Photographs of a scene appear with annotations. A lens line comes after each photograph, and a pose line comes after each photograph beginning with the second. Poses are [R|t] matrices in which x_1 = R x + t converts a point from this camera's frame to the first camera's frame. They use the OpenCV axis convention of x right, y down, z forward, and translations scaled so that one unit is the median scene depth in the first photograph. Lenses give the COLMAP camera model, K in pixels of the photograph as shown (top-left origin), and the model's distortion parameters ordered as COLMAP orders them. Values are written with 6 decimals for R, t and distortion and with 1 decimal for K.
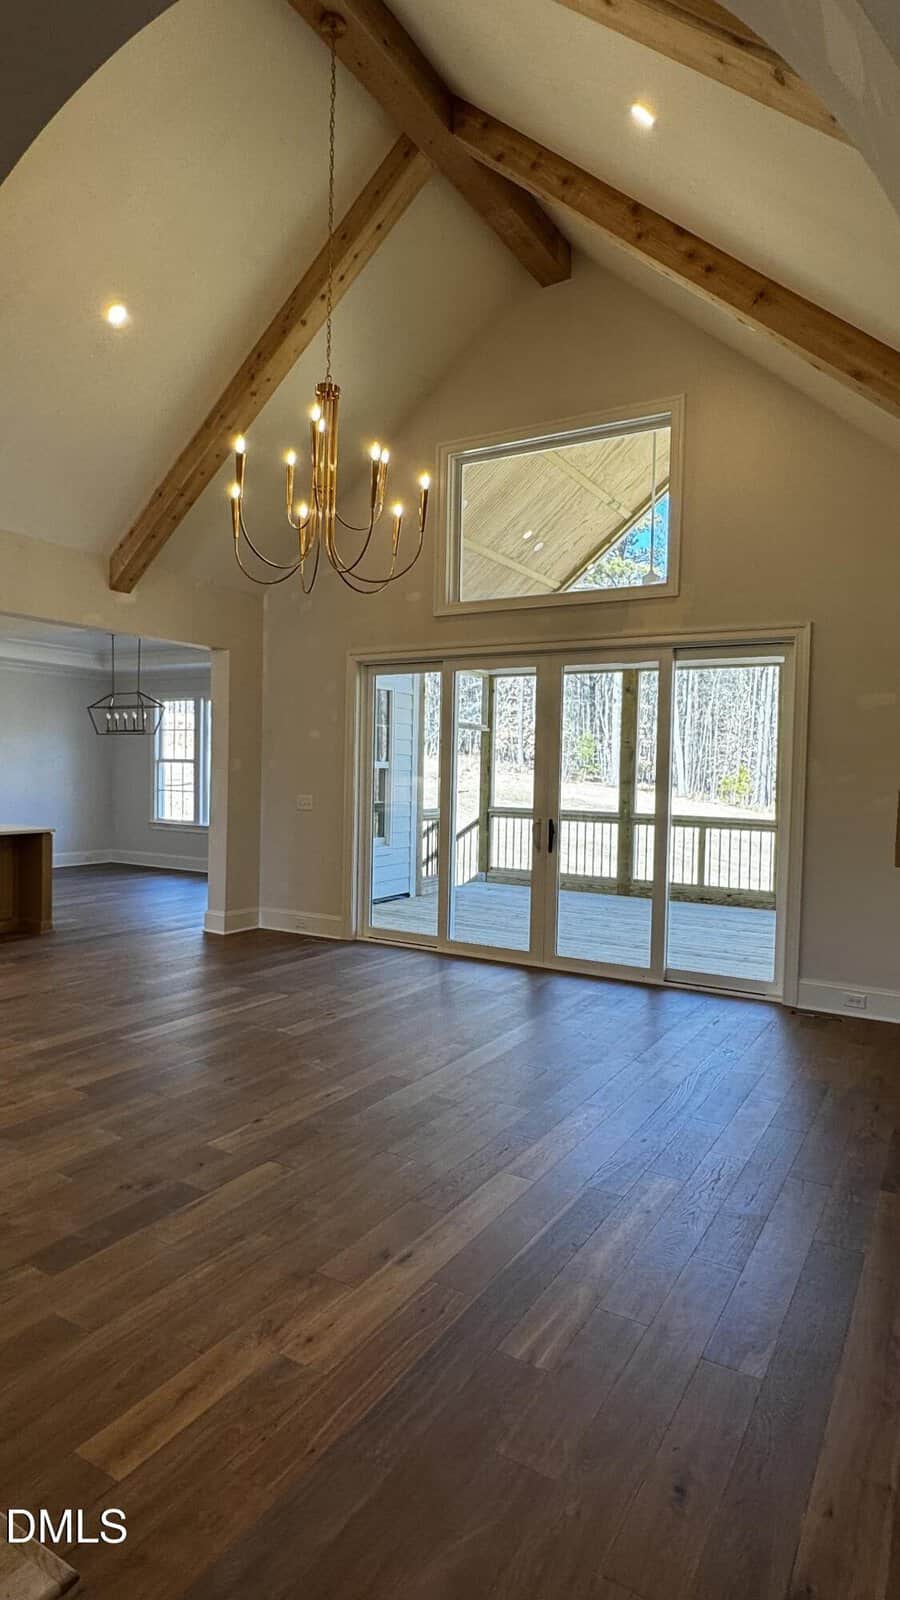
lens RADIAL K [[868.3, 0, 459.6], [0, 868.3, 795.3], [0, 0, 1]] dist [0.004071, 0.000242]
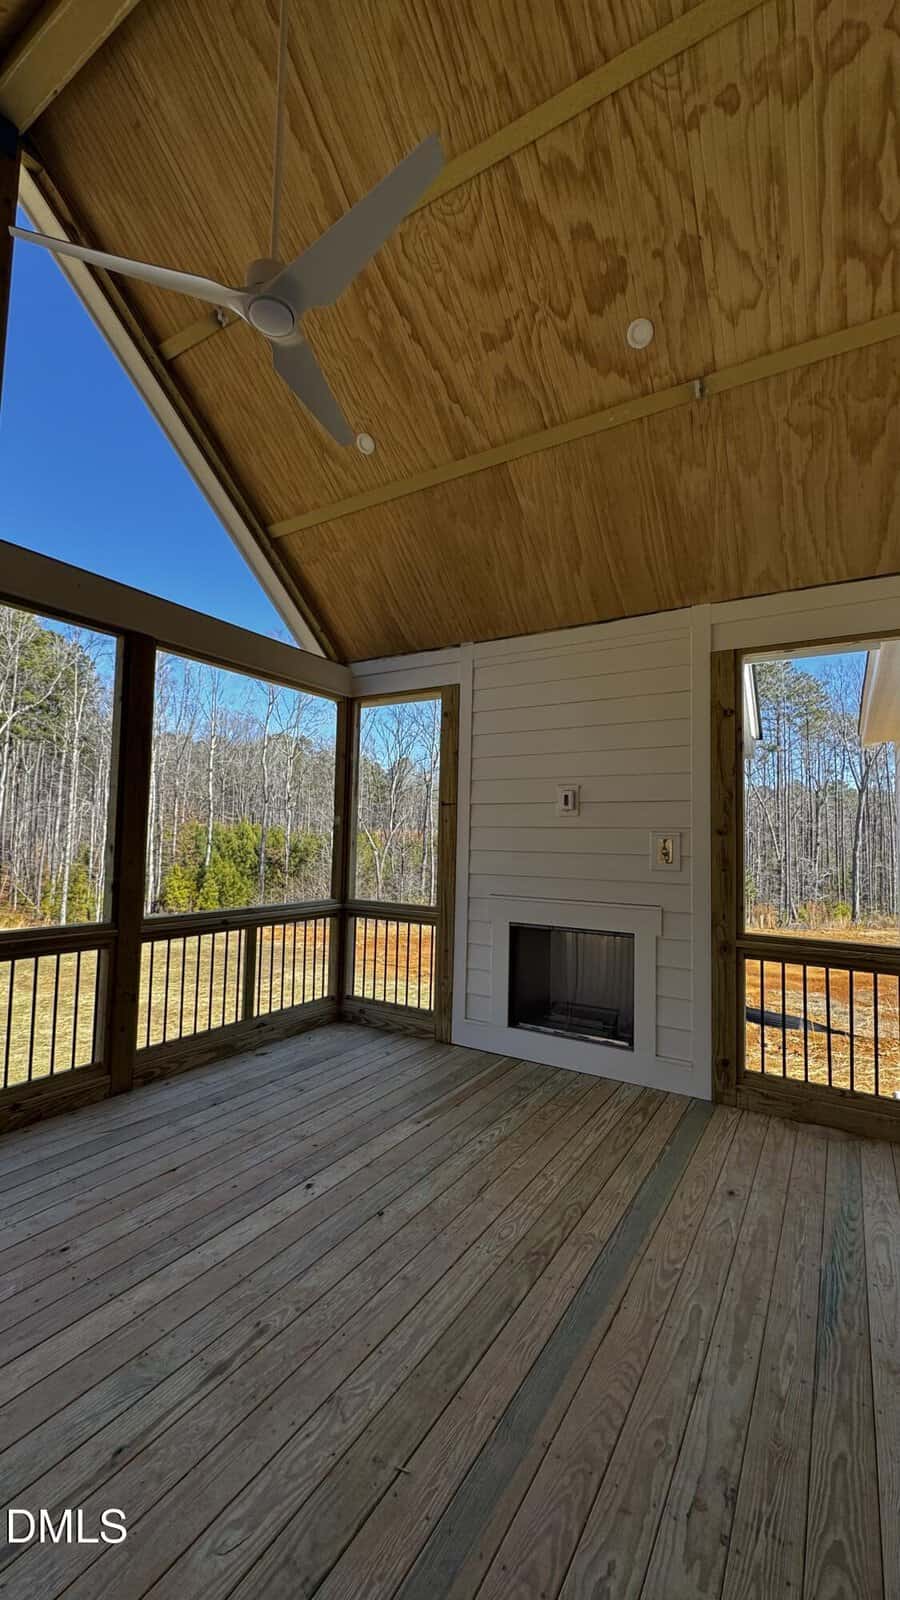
lens RADIAL K [[631.2, 0, 450.6], [0, 631.2, 803.8], [0, 0, 1]] dist [-0.002458, -0.000049]
pose [[0.023637, 0.045649, 0.998678, -0.376205], [0.007405, 0.998922, -0.045835, -0.066706], [-0.999693, 0.008479, 0.023273, 1.870817]]
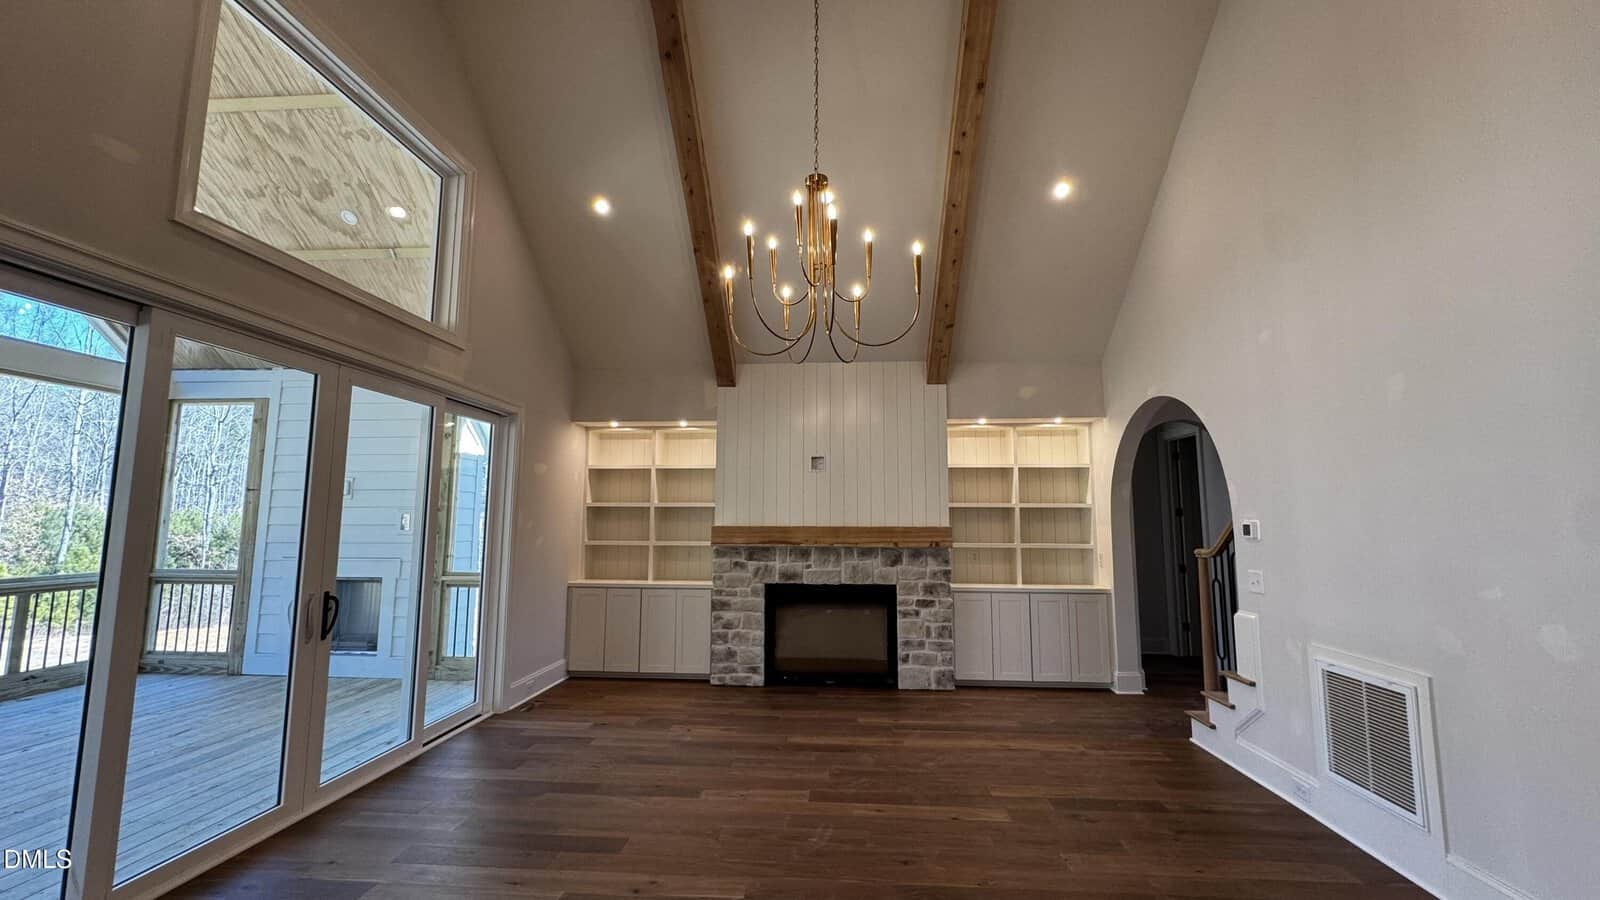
lens RADIAL K [[631.2, 0, 798.1], [0, 631.2, 455.8], [0, 0, 1]] dist [-0.002458, -0.000049]
pose [[-0.444265, 0.081409, 0.892189, -0.926159], [0.015176, 0.996404, -0.083361, -0.058194], [-0.895767, -0.023494, -0.443903, 1.538876]]
